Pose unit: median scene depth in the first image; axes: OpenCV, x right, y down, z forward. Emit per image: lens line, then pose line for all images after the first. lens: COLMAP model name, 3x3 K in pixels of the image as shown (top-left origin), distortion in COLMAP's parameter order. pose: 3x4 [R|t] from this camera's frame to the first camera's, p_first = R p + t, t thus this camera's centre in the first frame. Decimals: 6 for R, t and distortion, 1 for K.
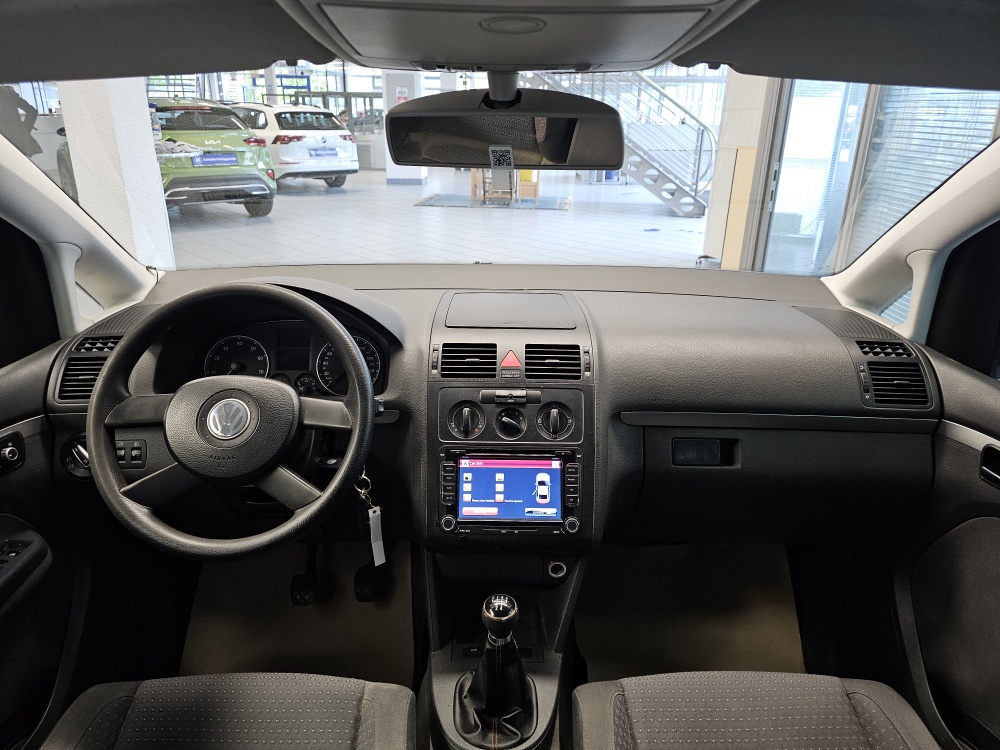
lens RADIAL K [[669.6, 0, 490.6], [0, 669.6, 370.0], [0, 0, 1]] dist [0.071334, -0.081903]
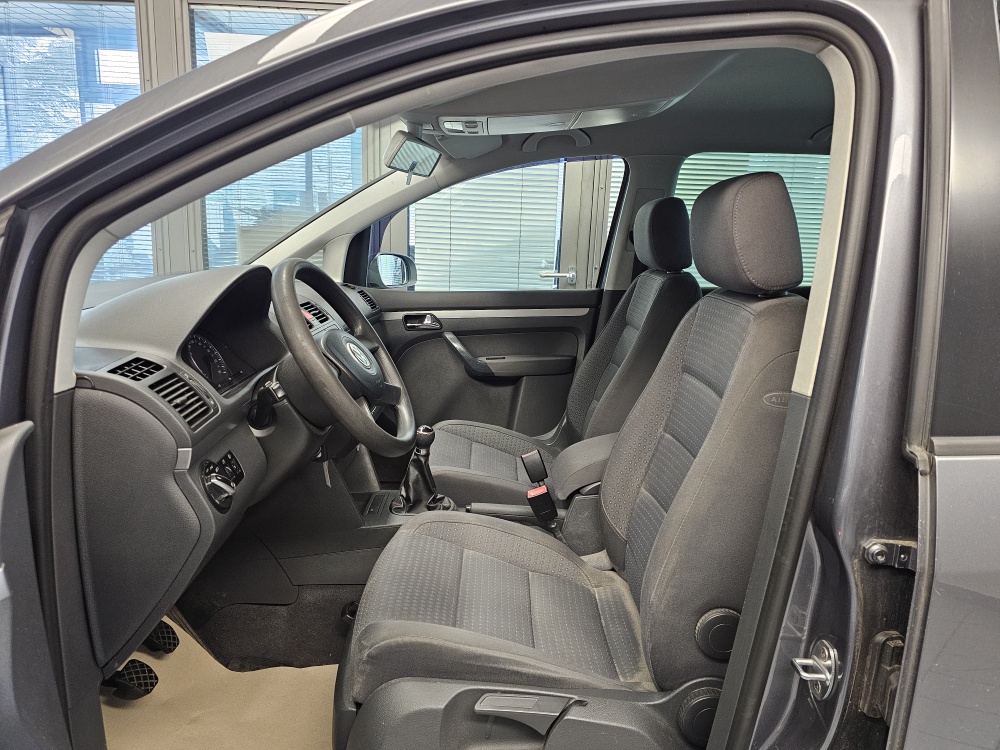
lens RADIAL K [[664.5, 0, 503.1], [0, 664.5, 379.1], [0, 0, 1]] dist [0.072808, -0.053567]
pose [[-0.001120, -0.227730, 0.973724, -1.347412], [0.333588, 0.917863, 0.215049, -0.055196], [-0.942718, 0.325063, 0.074940, 0.545863]]
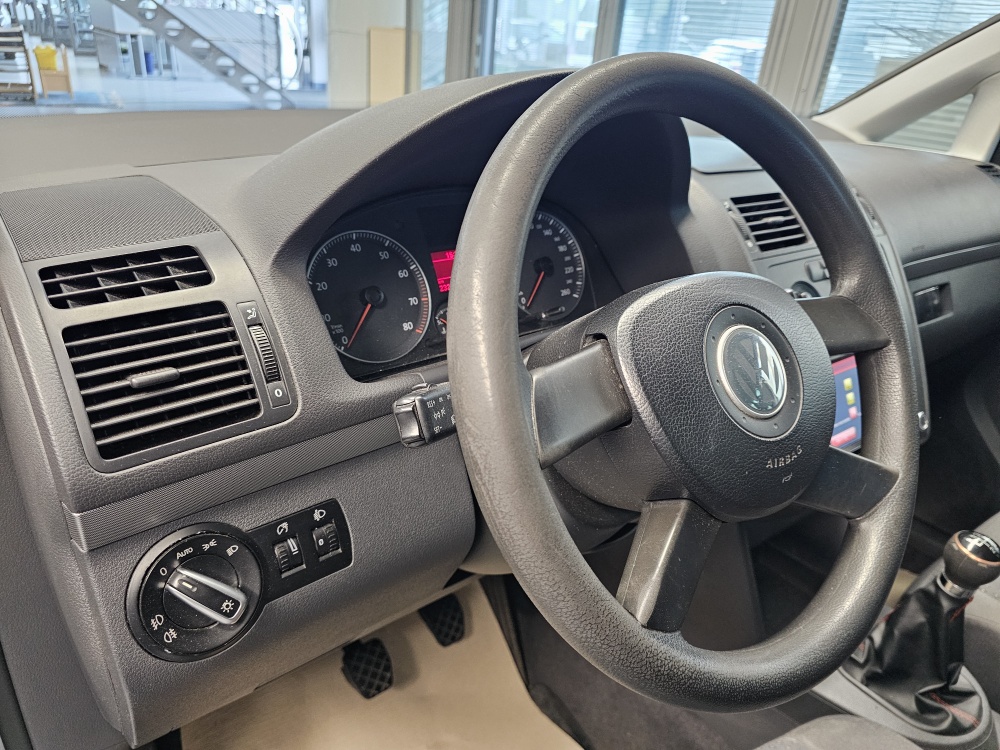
lens RADIAL K [[698.3, 0, 503.2], [0, 698.3, 372.2], [0, 0, 1]] dist [0.029147, -0.042096]
pose [[0.792658, -0.217794, 0.569438, -0.637038], [0.151348, 0.975072, 0.162261, -0.020606], [-0.590582, -0.042434, 0.805861, 0.602412]]
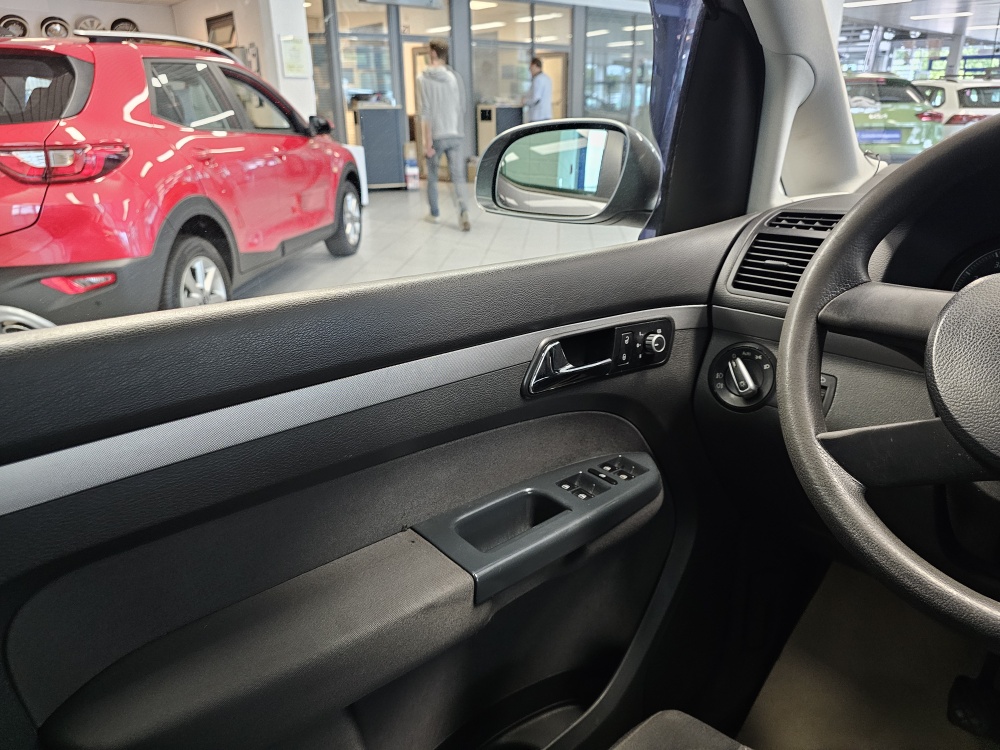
lens RADIAL K [[698.3, 0, 503.2], [0, 698.3, 372.2], [0, 0, 1]] dist [0.029147, -0.042096]
pose [[0.685758, 0.241782, -0.686496, -0.274925], [-0.243645, 0.965051, 0.096506, 0.109464], [0.685837, 0.101082, 0.720701, 0.326403]]
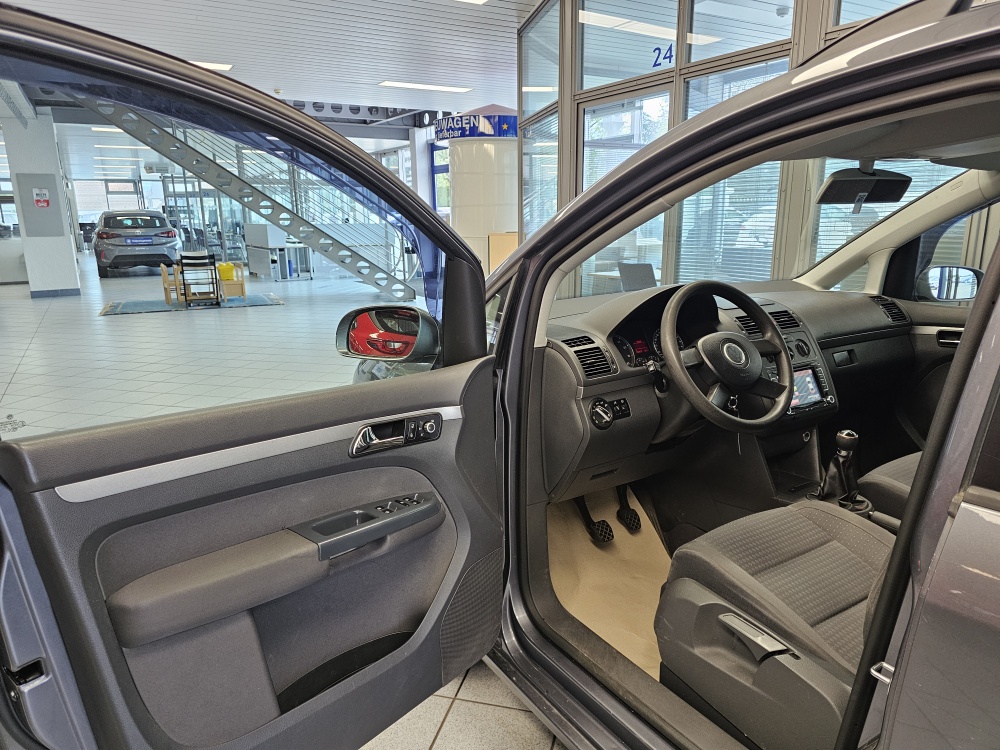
lens RADIAL K [[676.6, 0, 511.8], [0, 676.6, 390.5], [0, 0, 1]] dist [0.063856, -0.075377]
pose [[0.836622, -0.157643, 0.524608, -1.481590], [0.215233, 0.975273, -0.050179, 0.104866], [-0.503725, 0.154893, 0.849864, -0.144928]]
